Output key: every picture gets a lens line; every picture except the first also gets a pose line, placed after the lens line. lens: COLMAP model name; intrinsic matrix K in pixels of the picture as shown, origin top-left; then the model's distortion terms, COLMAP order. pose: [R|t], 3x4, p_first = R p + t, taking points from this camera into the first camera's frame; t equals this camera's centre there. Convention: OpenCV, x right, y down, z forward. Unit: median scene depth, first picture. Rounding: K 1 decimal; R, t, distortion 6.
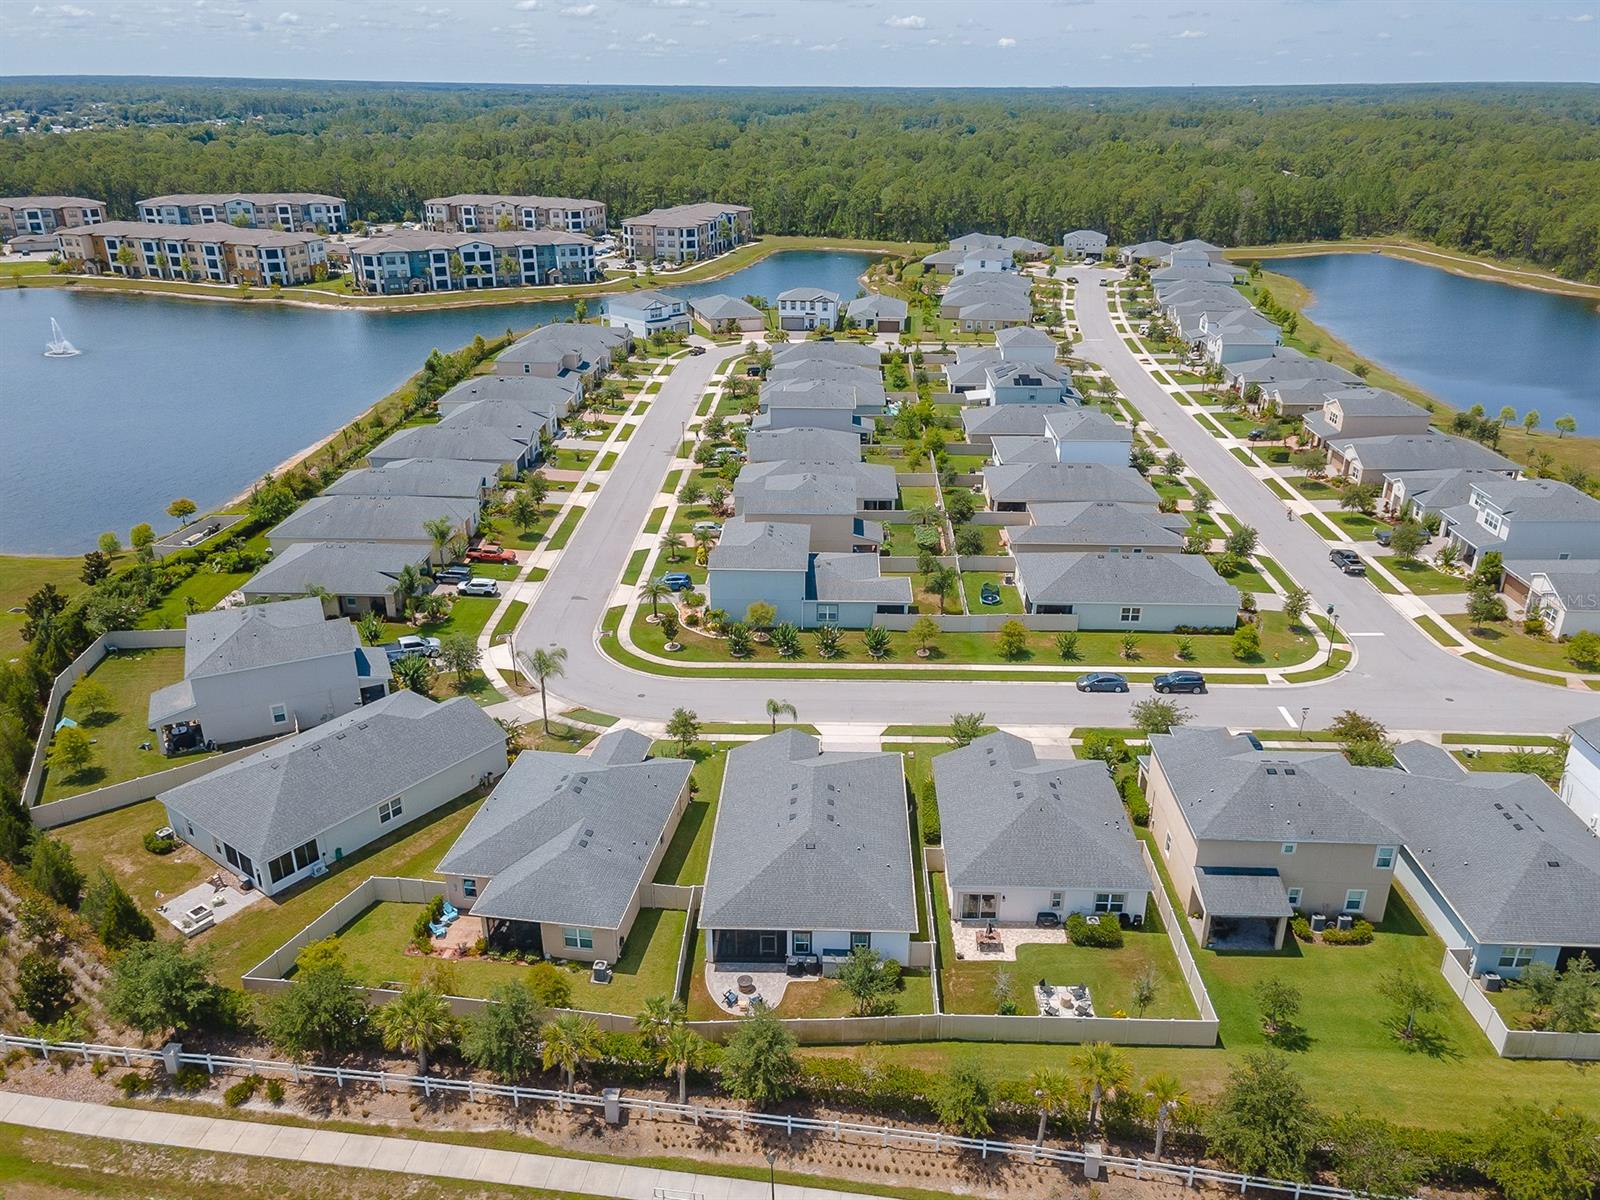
lens RADIAL K [[1152.0, 0, 803.7], [0, 1152.0, 602.4], [0, 0, 1]] dist [0.038837, 0.011194]
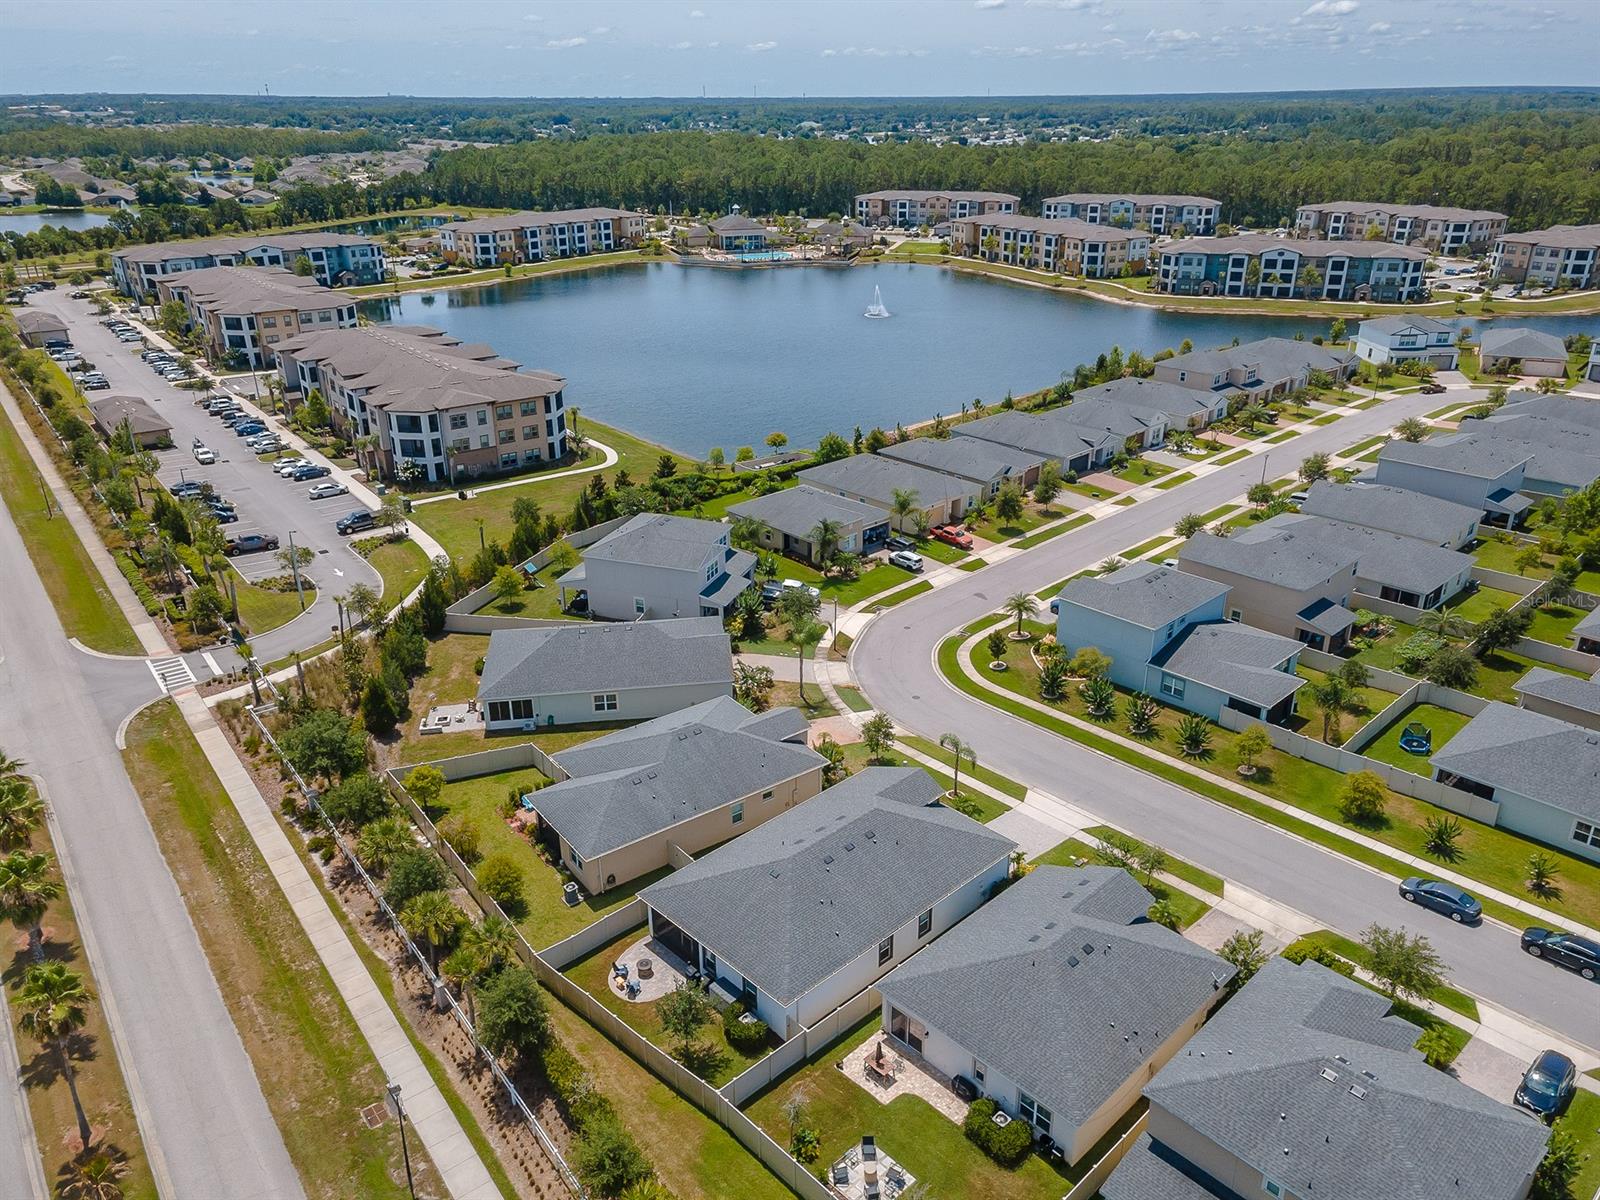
lens RADIAL K [[1149.1, 0, 818.7], [0, 1149.1, 598.8], [0, 0, 1]] dist [0.021016, 0.053761]
pose [[0.723768, 0.272266, -0.634060, 0.244050], [-0.277595, 0.956119, 0.093689, -0.041443], [0.631745, 0.108203, 0.767588, 0.129494]]
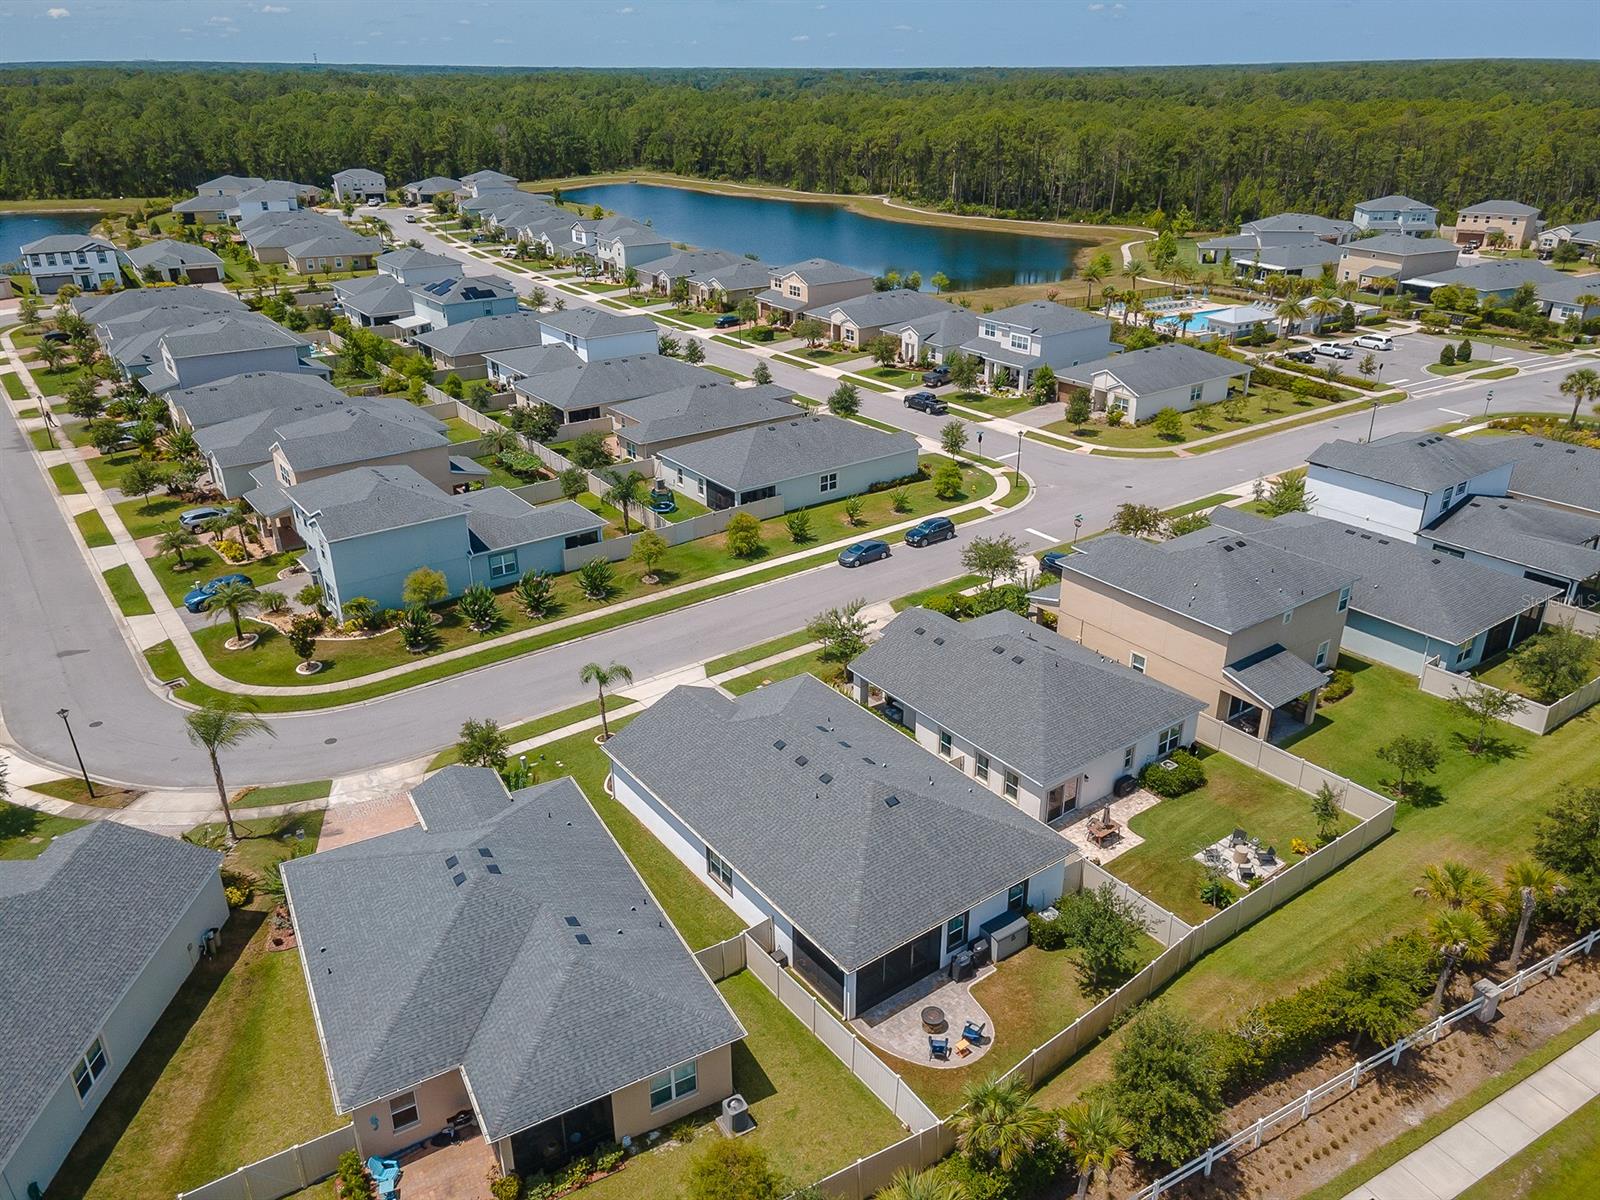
lens RADIAL K [[1152.0, 0, 803.7], [0, 1152.0, 602.4], [0, 0, 1]] dist [0.038837, 0.011194]
pose [[0.790206, -0.261372, 0.554310, -0.171026], [0.251352, 0.963140, 0.095826, 0.006695], [-0.558925, 0.063605, 0.826775, 0.197473]]
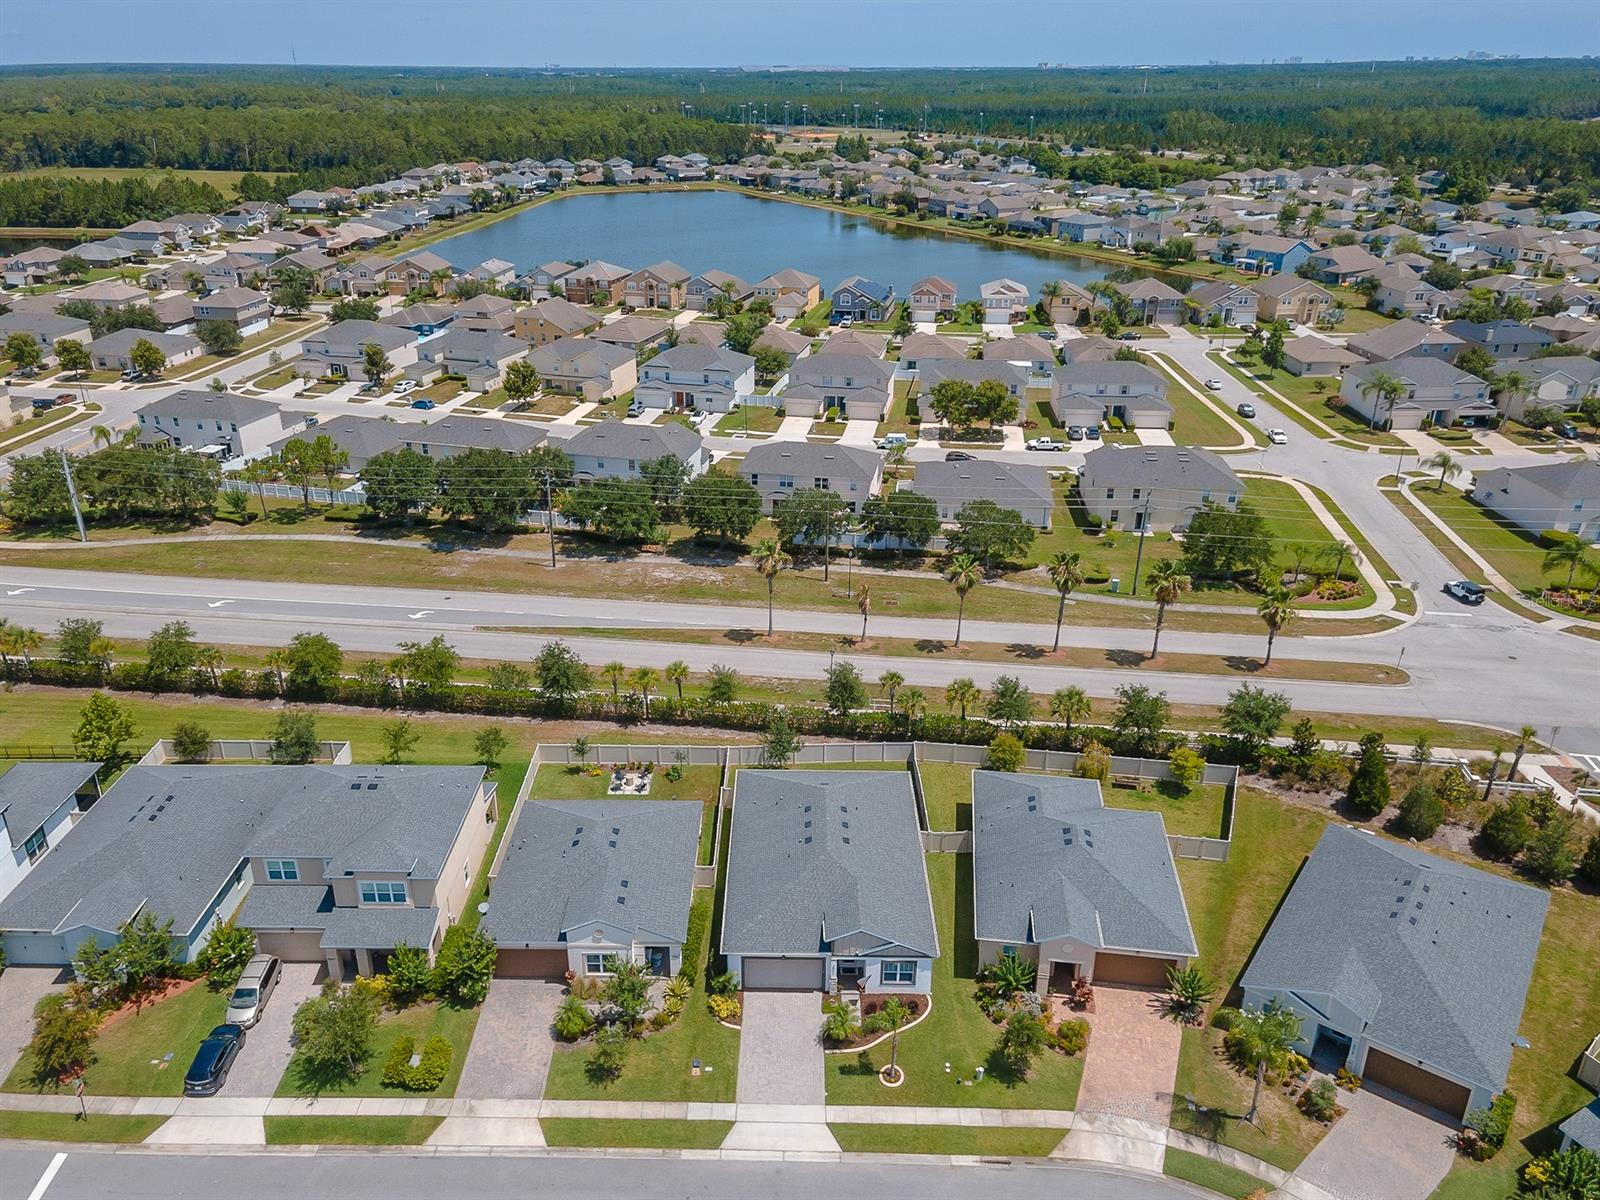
lens RADIAL K [[1201.1, 0, 746.1], [0, 1201.1, 597.7], [0, 0, 1]] dist [0.027726, 0.002942]
pose [[-0.999950, 0.001559, 0.009832, 0.031238], [0.008297, 0.676237, 0.736638, -0.345284], [-0.005501, 0.736683, -0.676216, 0.732079]]
